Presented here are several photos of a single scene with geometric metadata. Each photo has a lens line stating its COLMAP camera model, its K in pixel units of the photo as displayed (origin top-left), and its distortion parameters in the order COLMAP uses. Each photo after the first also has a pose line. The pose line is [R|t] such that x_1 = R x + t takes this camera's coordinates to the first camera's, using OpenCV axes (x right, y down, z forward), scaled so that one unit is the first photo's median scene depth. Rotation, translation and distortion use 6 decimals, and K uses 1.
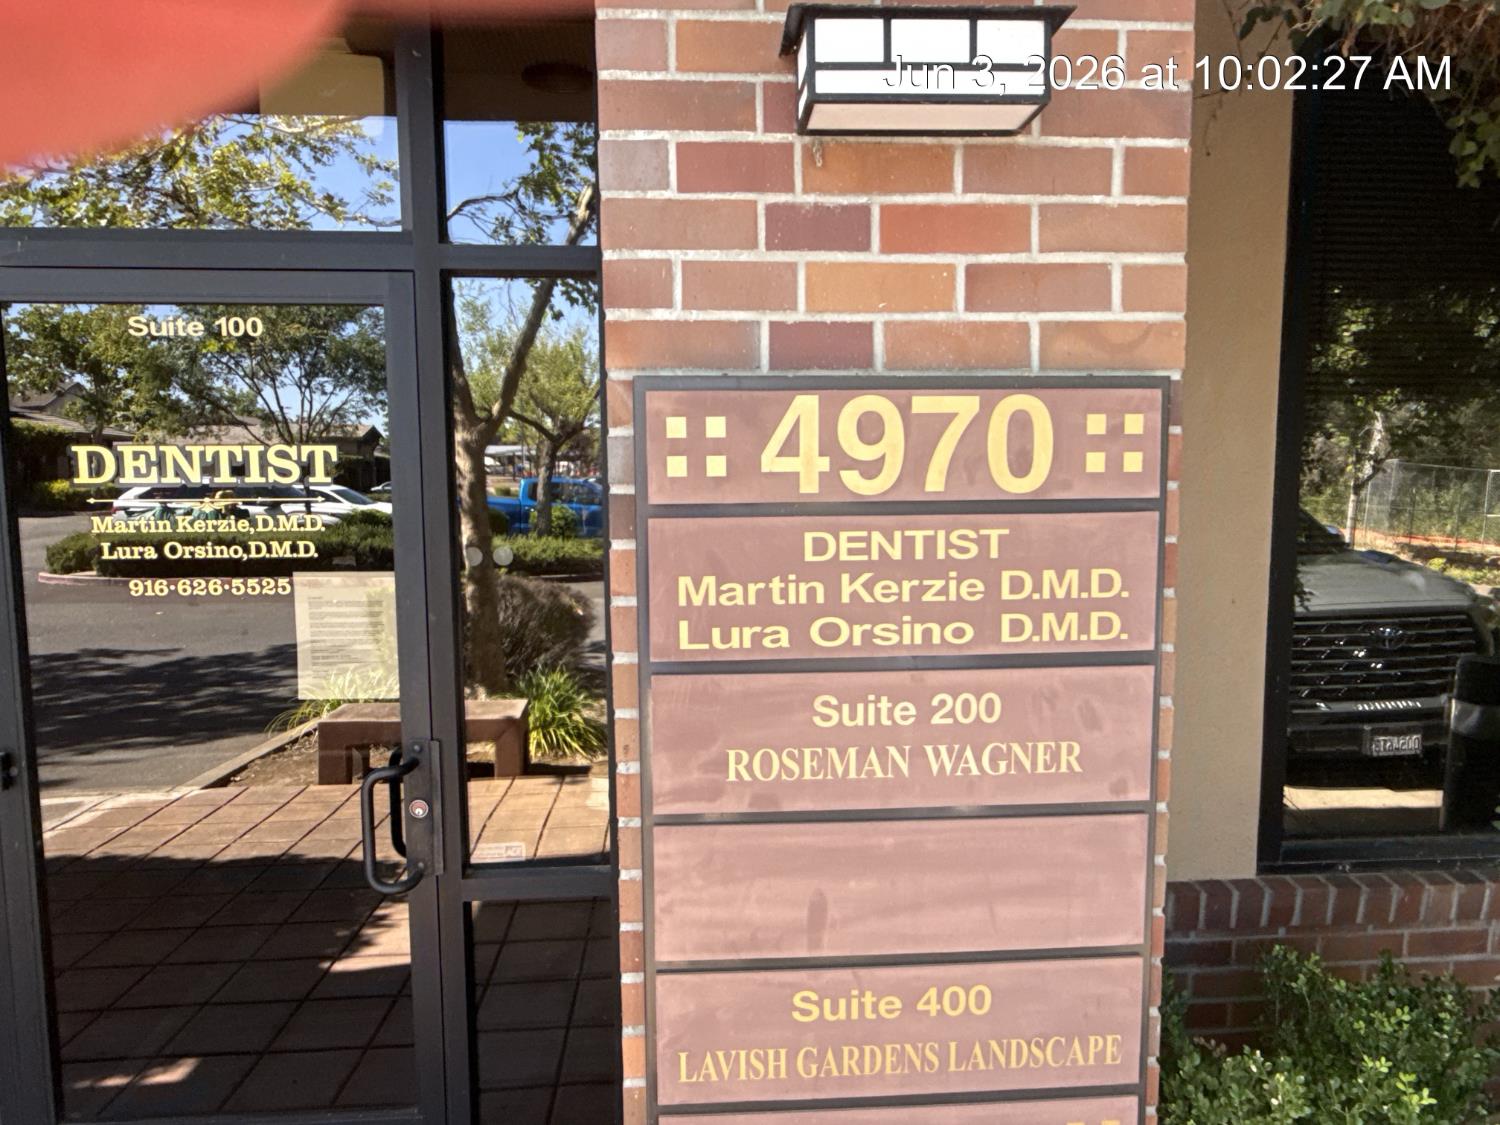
lens RADIAL K [[963.8, 0, 744.5], [0, 963.8, 567.5], [0, 0, 1]] dist [0.003669, 0.001190]
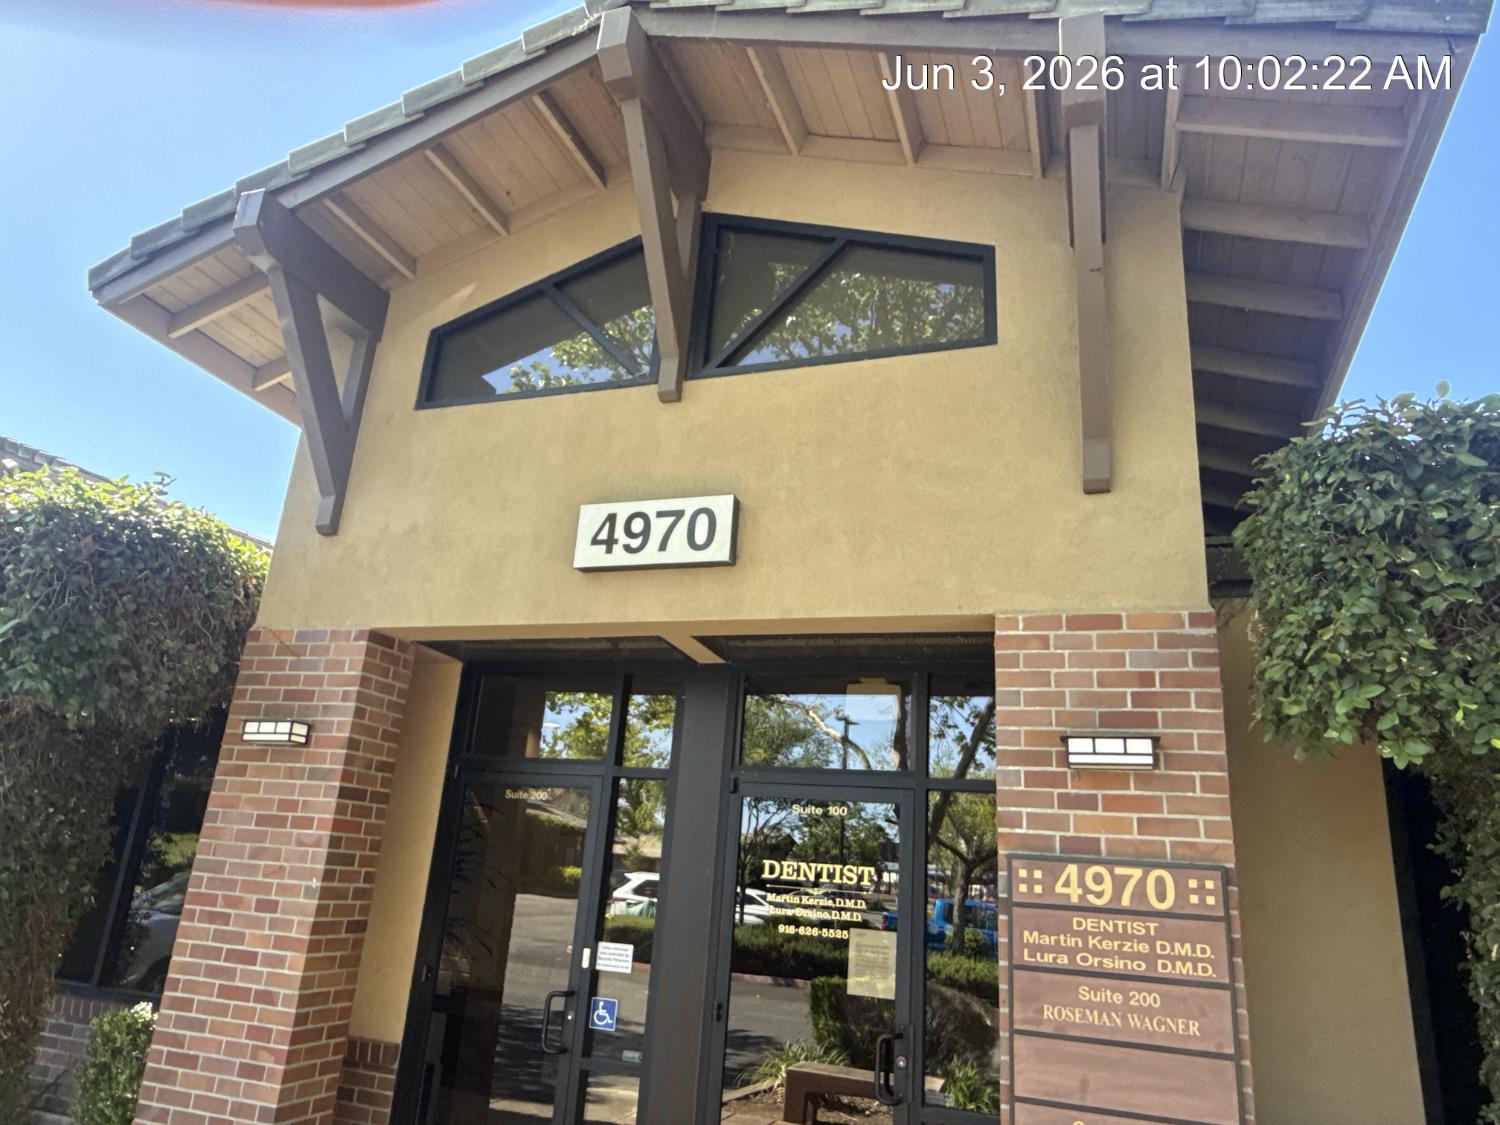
lens RADIAL K [[977.2, 0, 742.1], [0, 977.2, 569.7], [0, 0, 1]] dist [-0.005194, -0.000893]
pose [[0.914985, -0.052062, -0.400114, 0.342782], [-0.115706, 0.916137, -0.383805, 0.215710], [0.386541, 0.397471, 0.832228, -1.907455]]
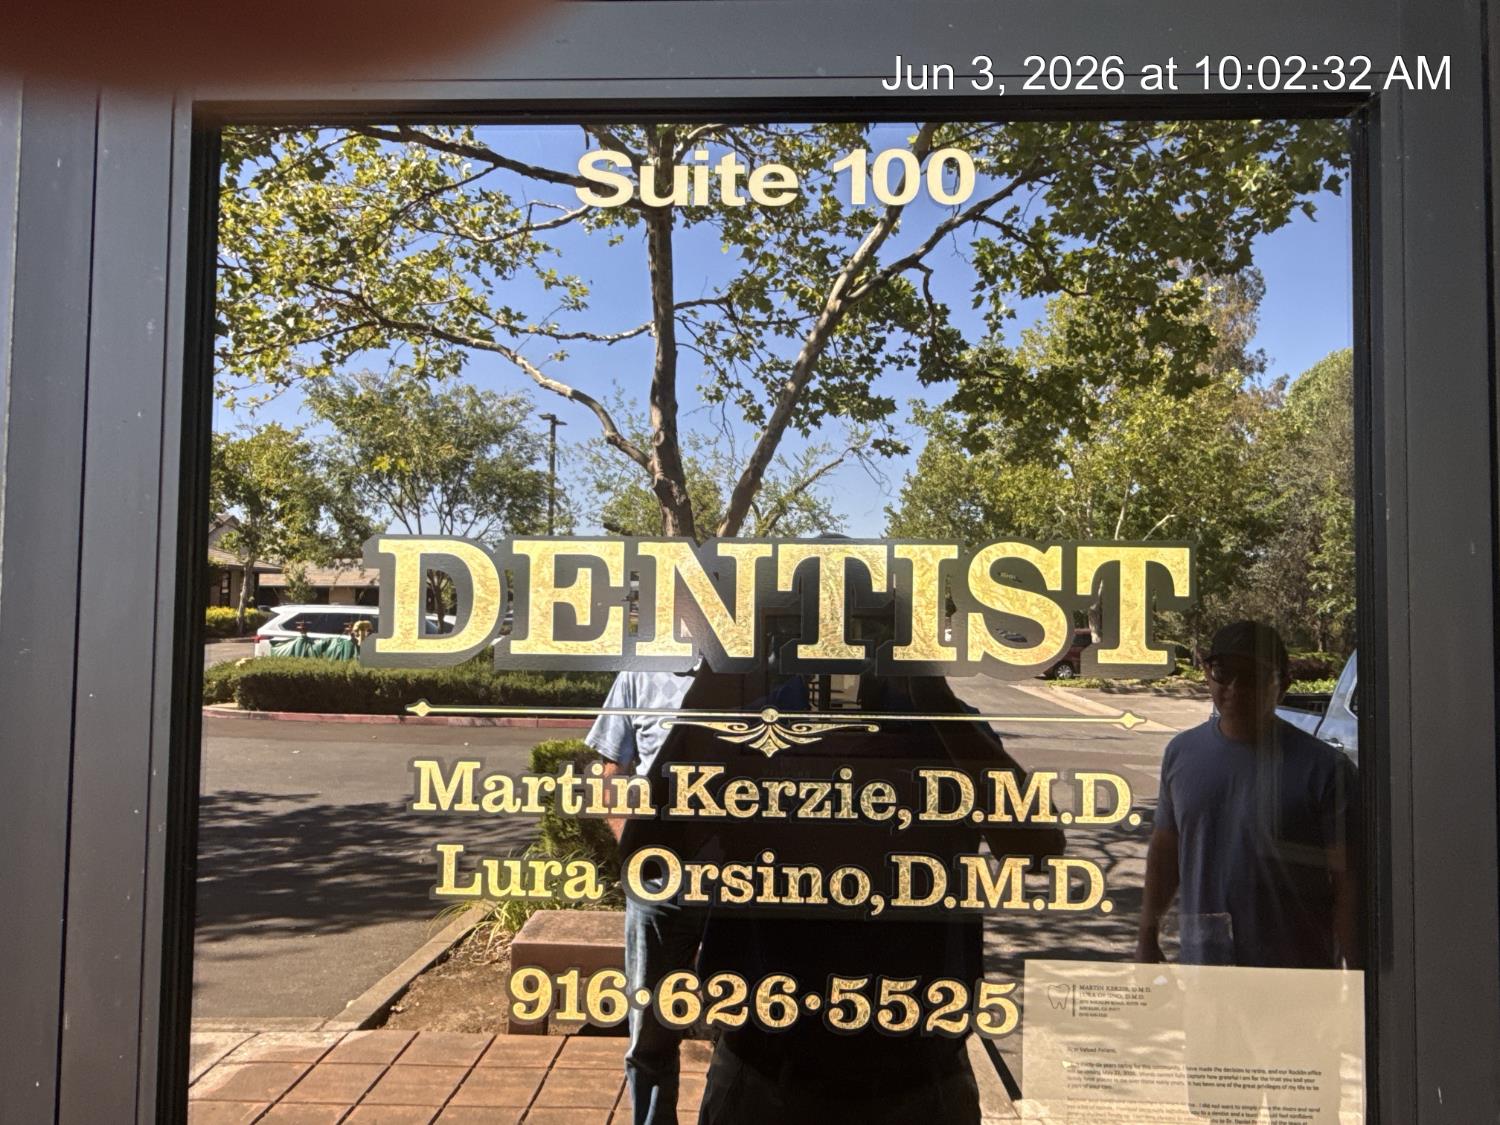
lens RADIAL K [[977.2, 0, 742.1], [0, 977.2, 569.7], [0, 0, 1]] dist [-0.005194, -0.000893]
pose [[0.994052, 0.012555, -0.108180, -0.845247], [-0.027210, 0.990462, -0.135075, -0.116640], [0.105452, 0.137215, 0.984912, 1.083353]]
